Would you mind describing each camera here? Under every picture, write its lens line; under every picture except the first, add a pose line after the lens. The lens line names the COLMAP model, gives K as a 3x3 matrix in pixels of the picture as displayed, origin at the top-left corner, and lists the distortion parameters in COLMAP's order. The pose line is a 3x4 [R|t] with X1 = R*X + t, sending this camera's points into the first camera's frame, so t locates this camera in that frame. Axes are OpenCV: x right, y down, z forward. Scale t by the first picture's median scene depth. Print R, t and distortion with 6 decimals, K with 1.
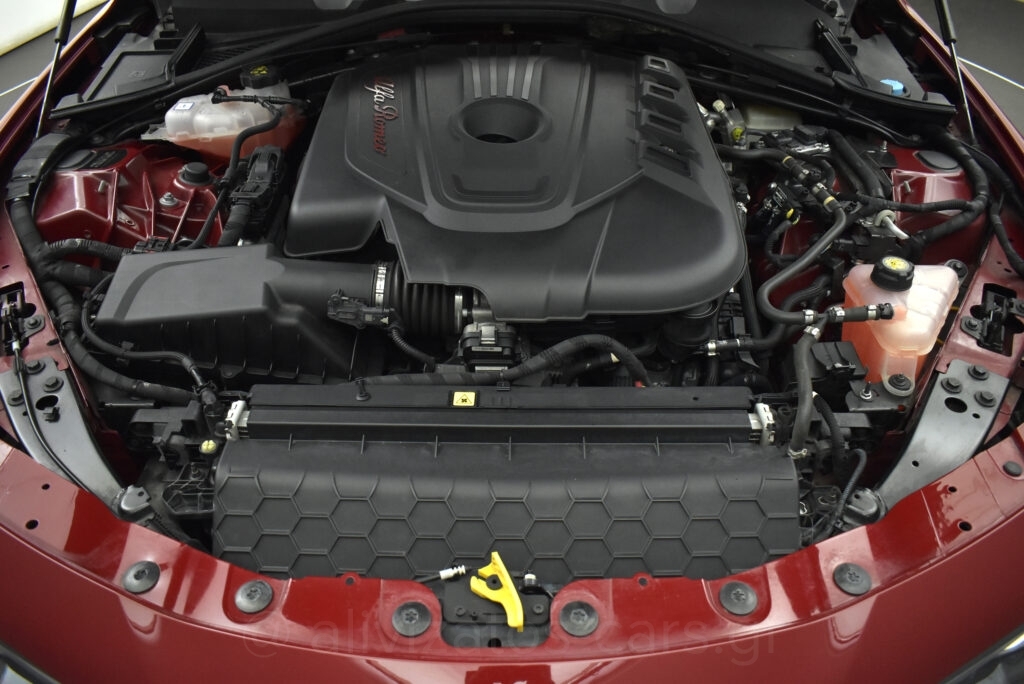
lens RADIAL K [[803.7, 0, 512.0], [0, 803.7, 342.0], [0, 0, 1]] dist [-0.081749, 0.004787]
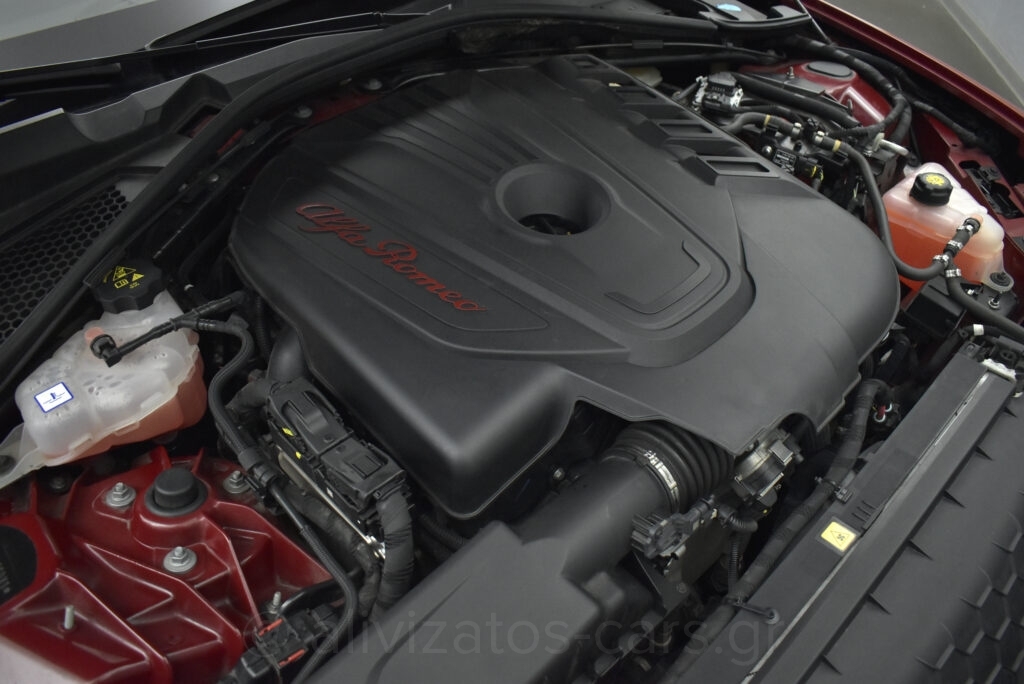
lens RADIAL K [[803.7, 0, 512.0], [0, 803.7, 342.0], [0, 0, 1]] dist [-0.081749, 0.004787]
pose [[0.706194, -0.481421, 0.519157, -0.458710], [0.438008, 0.873158, 0.213880, -0.311744], [-0.556272, 0.076354, 0.827485, 0.376422]]
